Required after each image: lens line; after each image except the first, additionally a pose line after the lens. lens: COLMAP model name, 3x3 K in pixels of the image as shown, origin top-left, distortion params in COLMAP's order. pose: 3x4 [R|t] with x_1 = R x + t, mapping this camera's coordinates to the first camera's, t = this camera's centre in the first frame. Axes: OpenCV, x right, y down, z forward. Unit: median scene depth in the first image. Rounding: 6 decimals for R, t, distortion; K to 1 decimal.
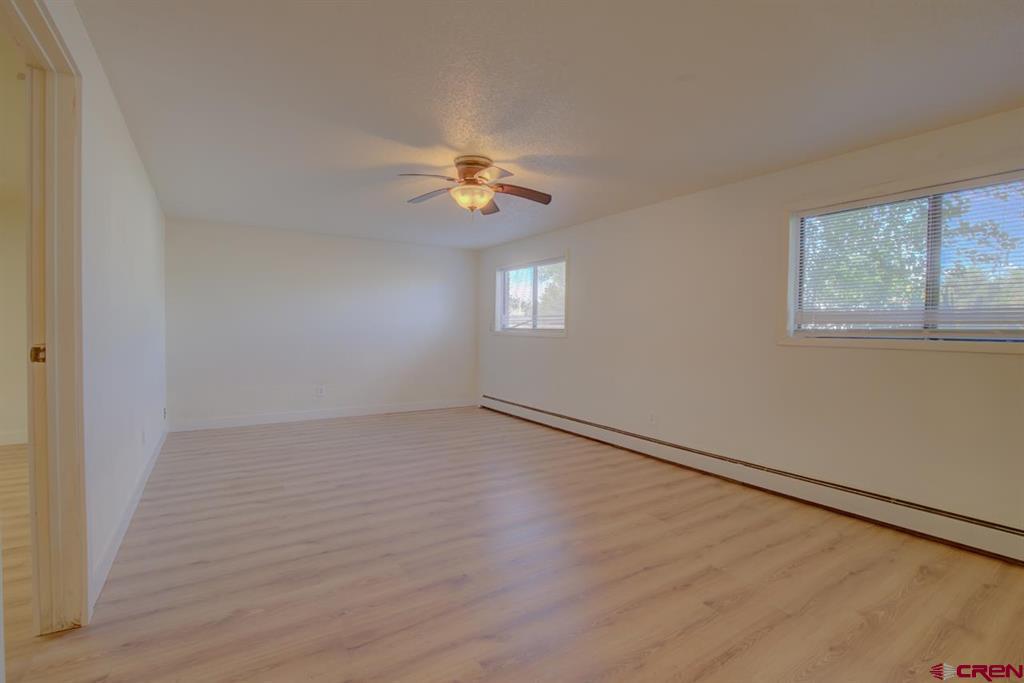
lens RADIAL K [[479.8, 0, 514.0], [0, 479.8, 343.1], [0, 0, 1]] dist [-0.039966, 0.014769]
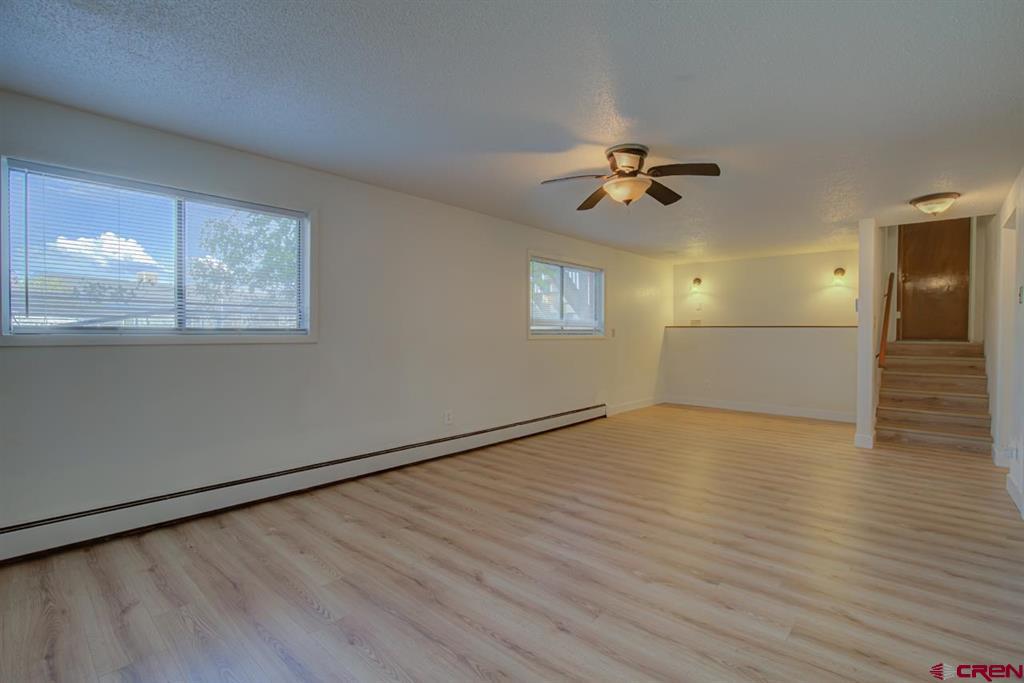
lens RADIAL K [[479.8, 0, 514.0], [0, 479.8, 343.1], [0, 0, 1]] dist [-0.039966, 0.014769]
pose [[-0.292403, -0.032149, 0.955755, -0.752103], [0.022545, 0.998925, 0.040499, -0.040153], [-0.956030, 0.033390, -0.291364, 1.223352]]
